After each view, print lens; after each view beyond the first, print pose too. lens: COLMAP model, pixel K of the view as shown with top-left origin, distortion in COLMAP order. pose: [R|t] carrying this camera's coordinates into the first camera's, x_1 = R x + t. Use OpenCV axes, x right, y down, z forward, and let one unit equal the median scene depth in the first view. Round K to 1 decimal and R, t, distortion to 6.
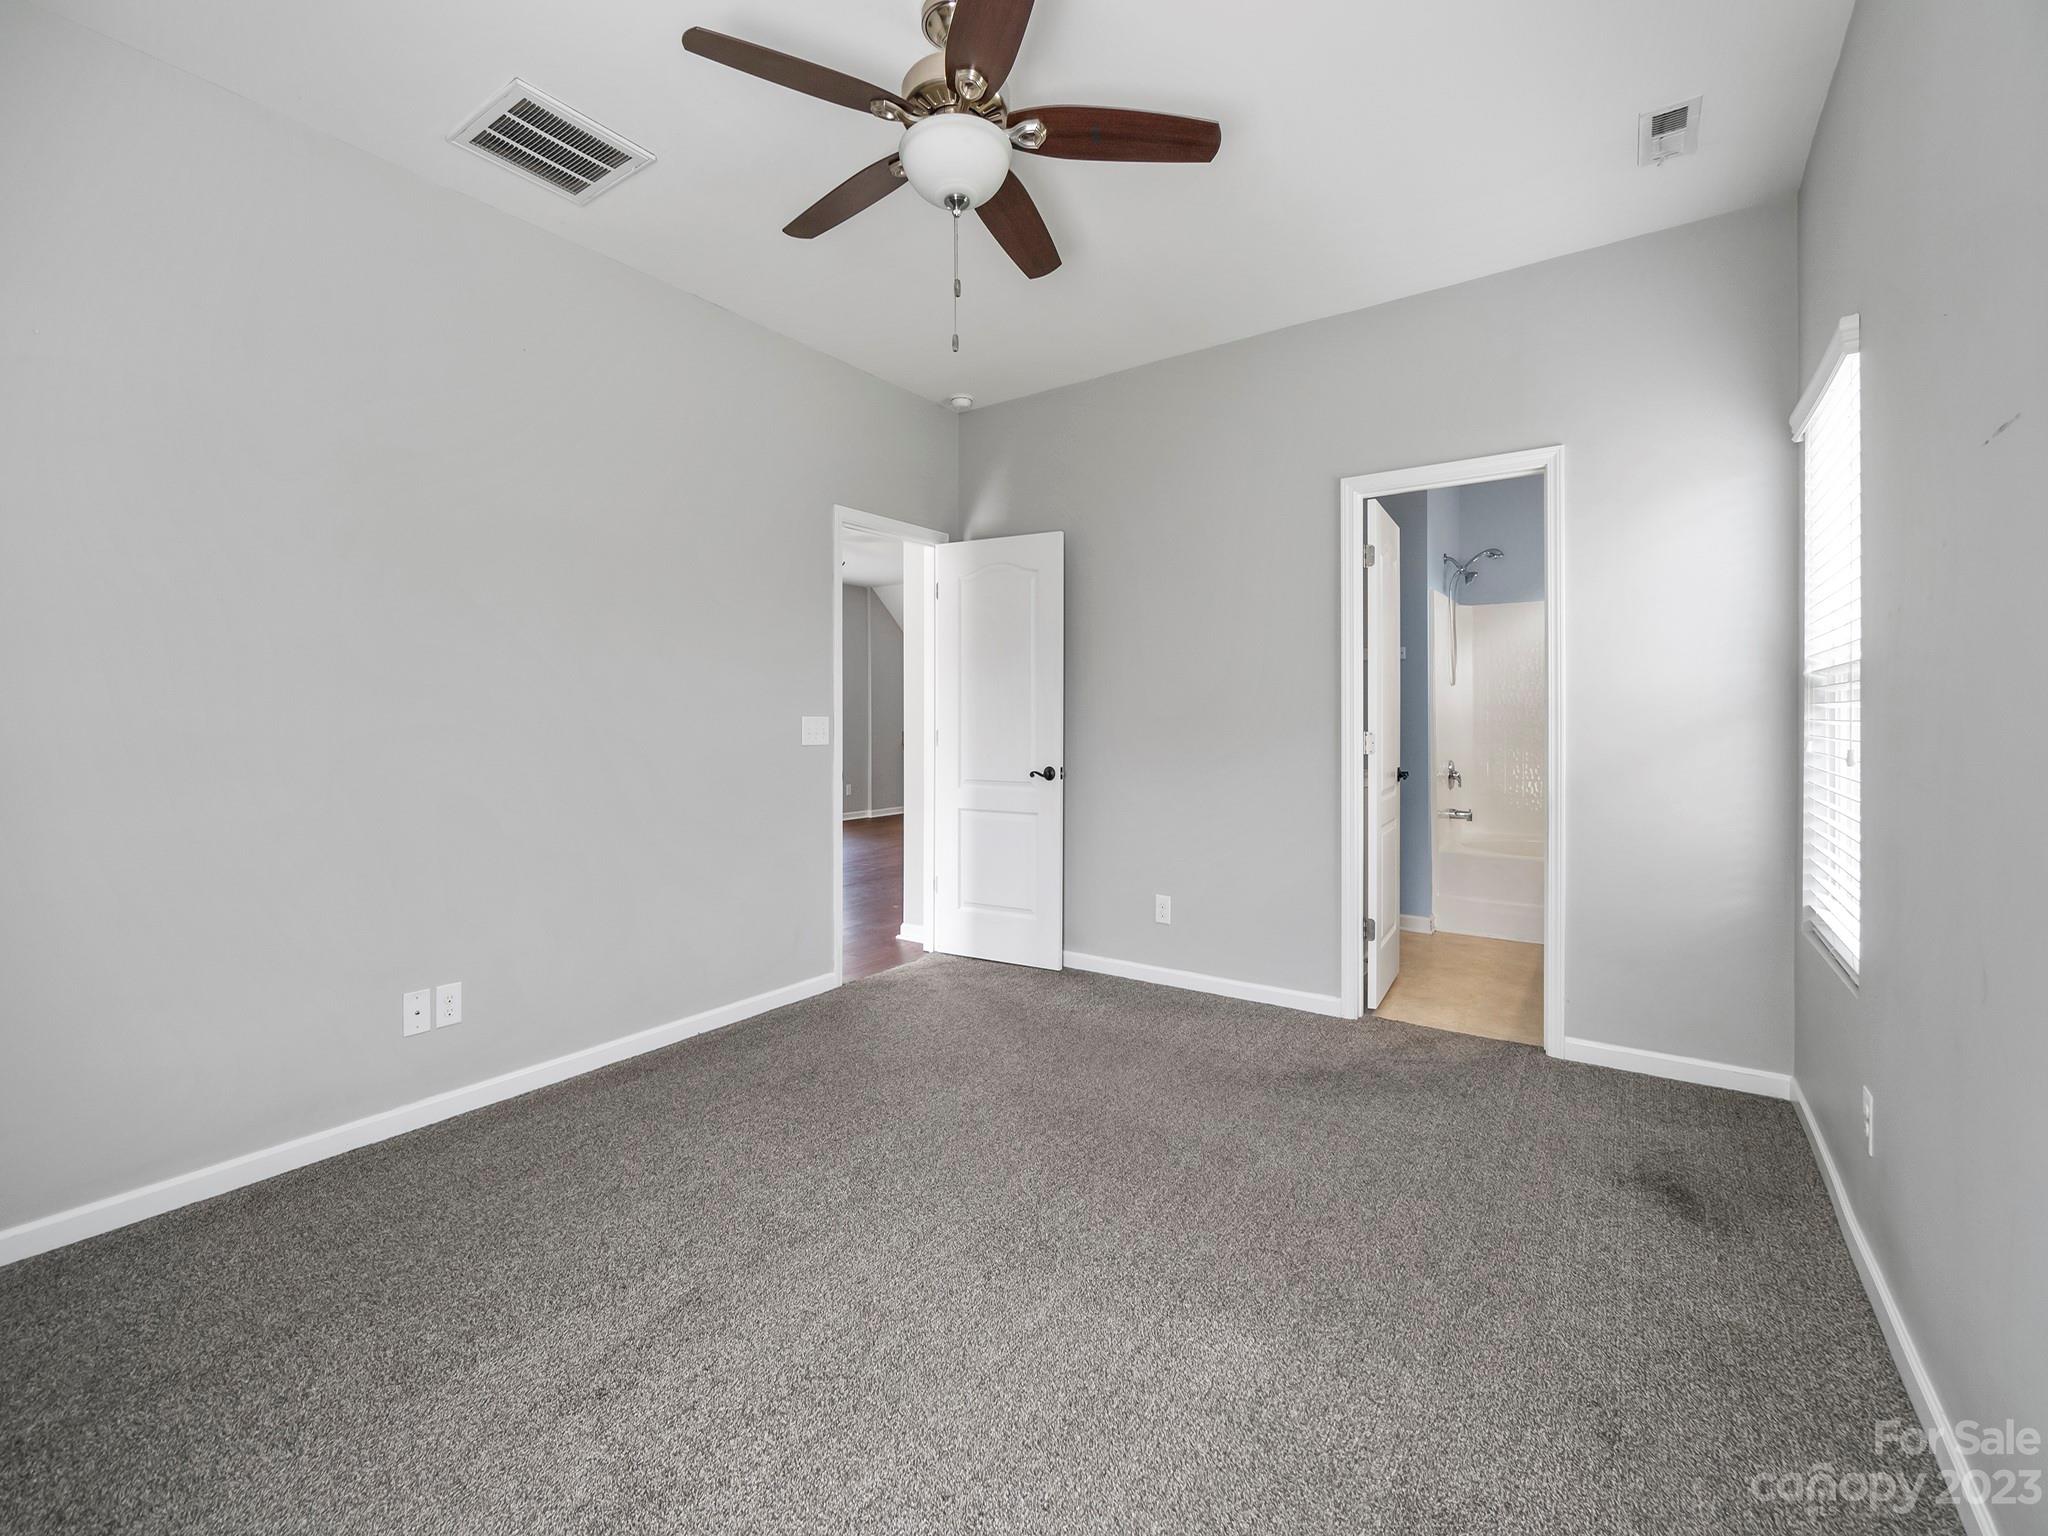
lens RADIAL K [[898.3, 0, 999.1], [0, 898.3, 722.4], [0, 0, 1]] dist [0.000931, 0.000212]
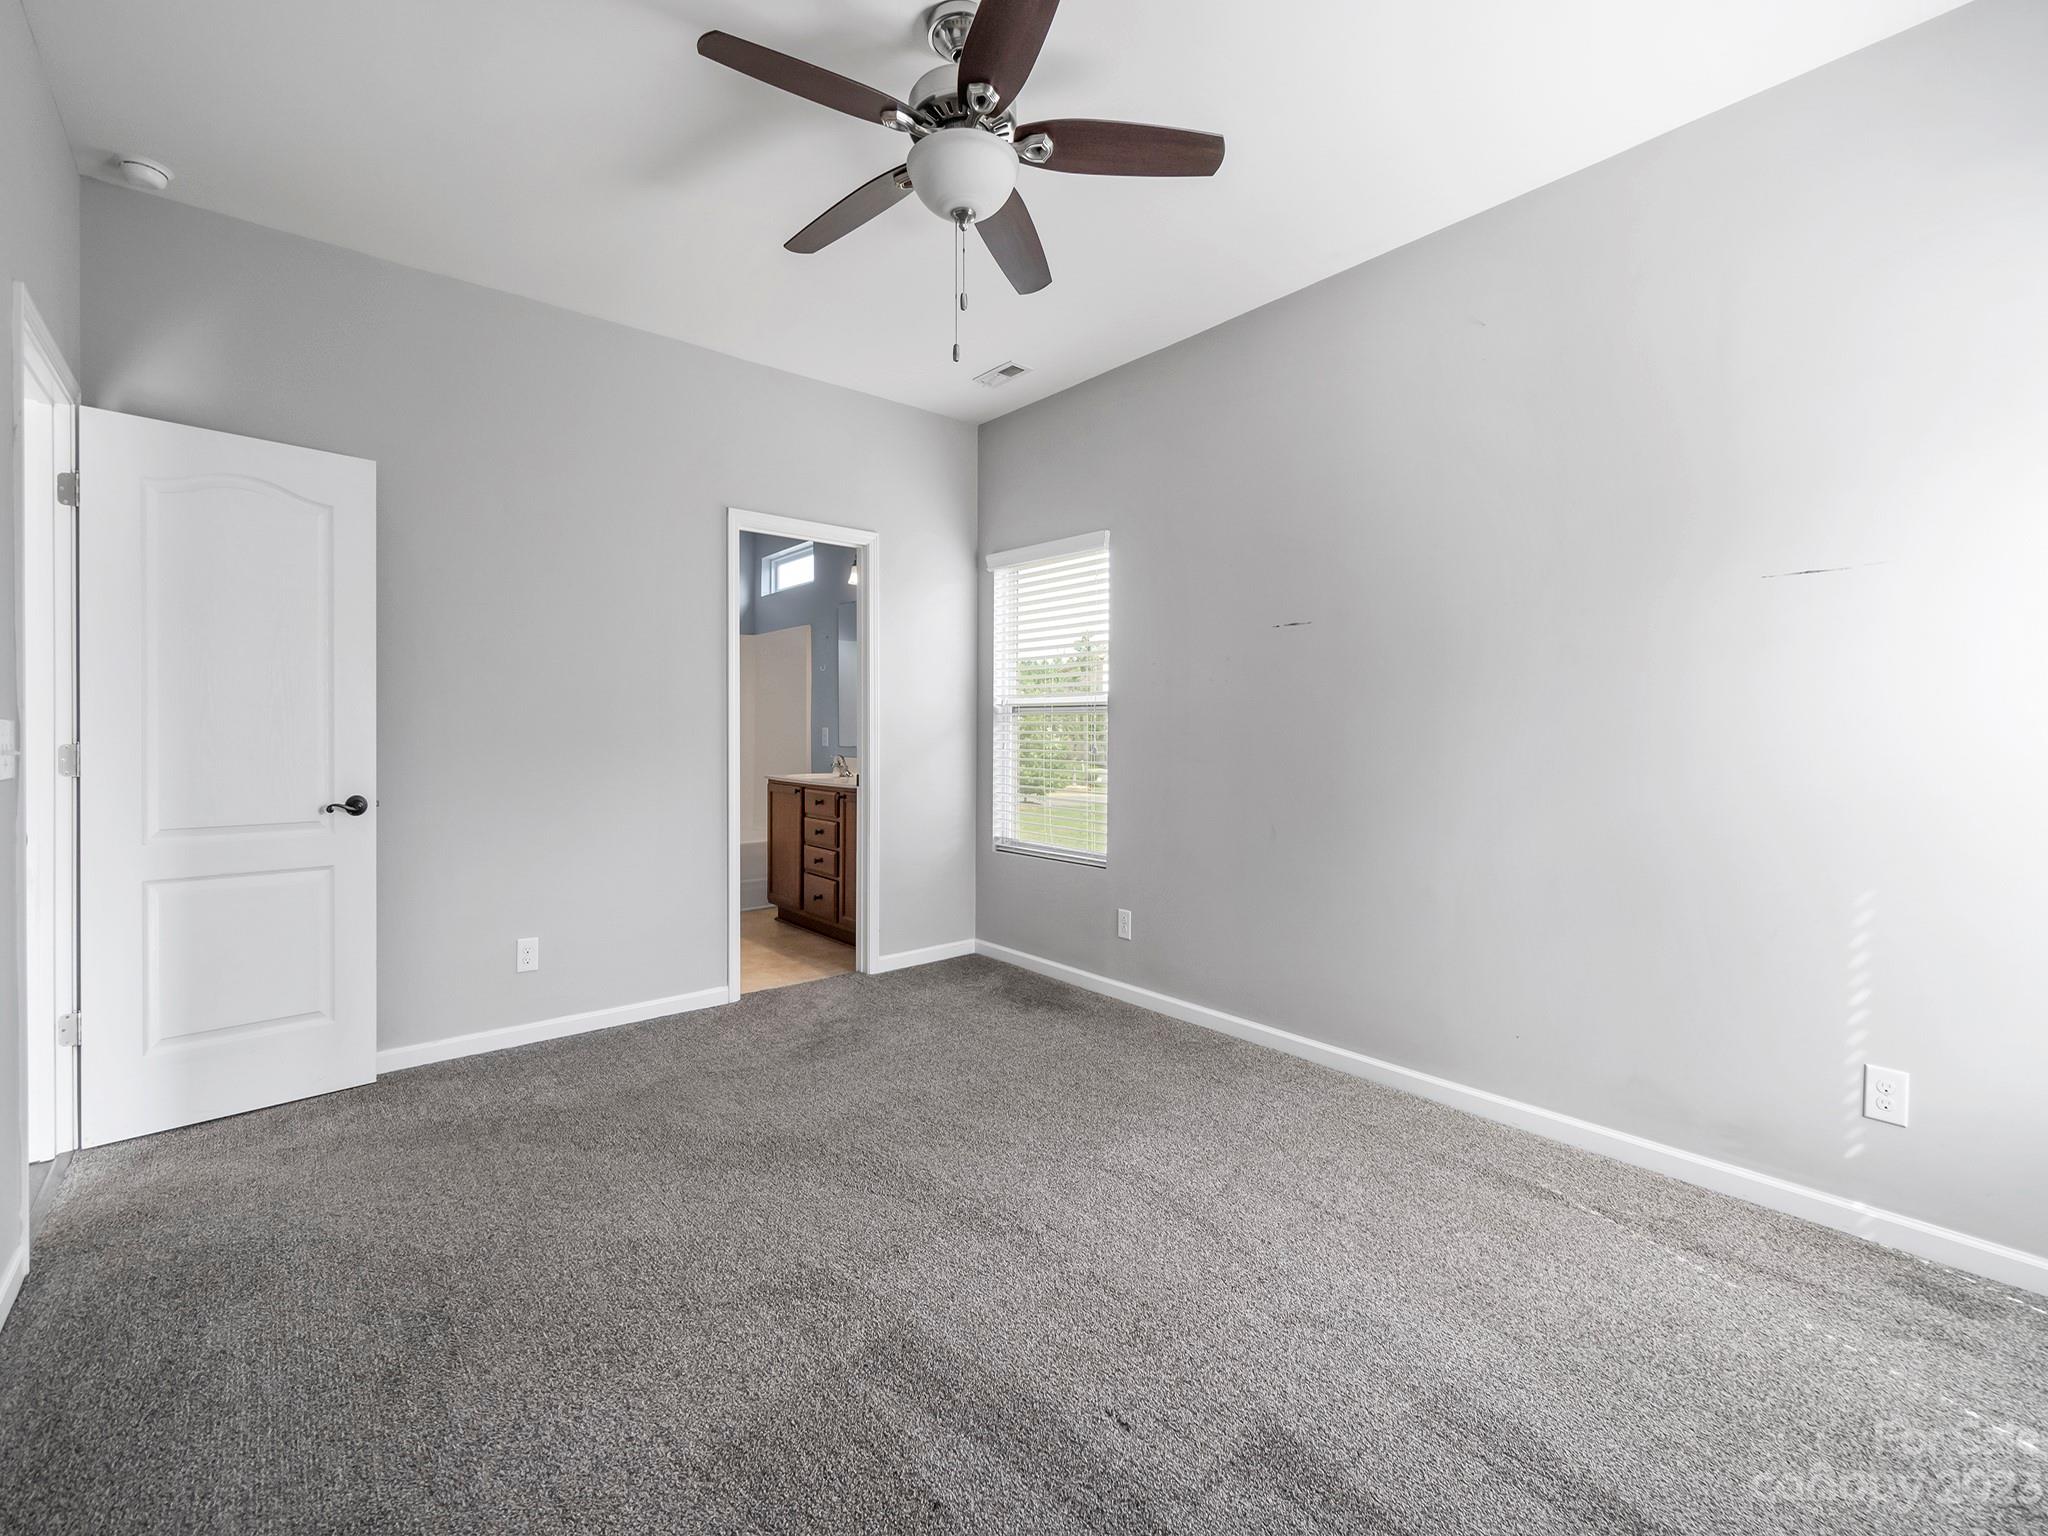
lens RADIAL K [[882.6, 0, 1026.1], [0, 882.6, 736.6], [0, 0, 1]] dist [0.000187, 0.000114]
pose [[0.240189, -0.004050, 0.970718, -0.483516], [-0.000126, 0.999991, 0.004204, 0.001105], [-0.970726, -0.001132, 0.240186, 0.335063]]
